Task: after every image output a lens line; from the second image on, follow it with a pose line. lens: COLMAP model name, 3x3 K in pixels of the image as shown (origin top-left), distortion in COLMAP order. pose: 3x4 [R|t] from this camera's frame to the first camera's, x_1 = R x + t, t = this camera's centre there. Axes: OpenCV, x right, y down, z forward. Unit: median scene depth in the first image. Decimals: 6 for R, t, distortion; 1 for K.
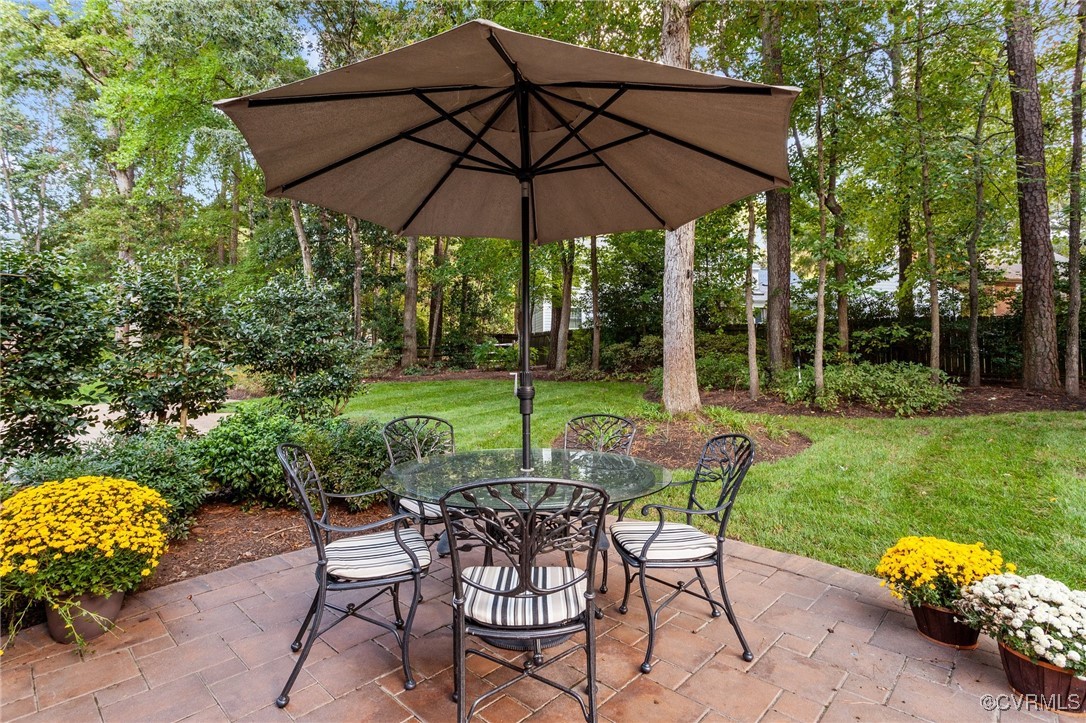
lens RADIAL K [[523.0, 0, 548.1], [0, 523.0, 358.9], [0, 0, 1]] dist [0.000859, 0.000469]
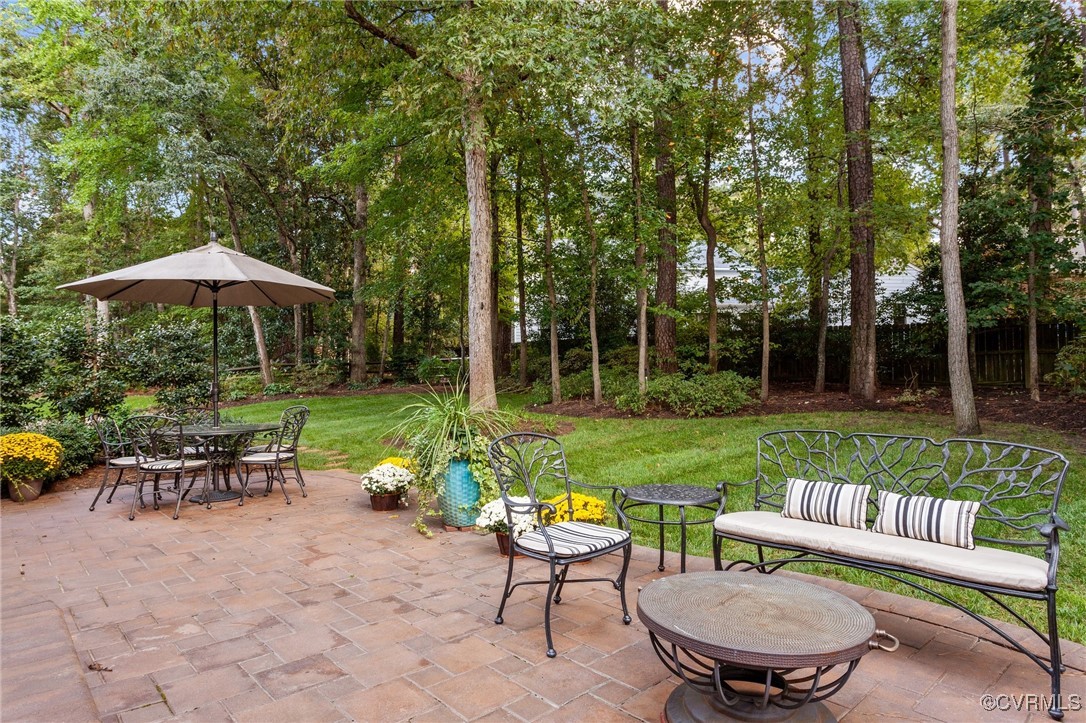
lens RADIAL K [[620.1, 0, 543.7], [0, 620.1, 383.3], [0, 0, 1]] dist [-0.001621, -0.000315]
pose [[0.997411, -0.013865, -0.070566, 0.427102], [0.015218, 0.999710, 0.018662, 0.000669], [0.070286, -0.019687, 0.997333, -0.414974]]
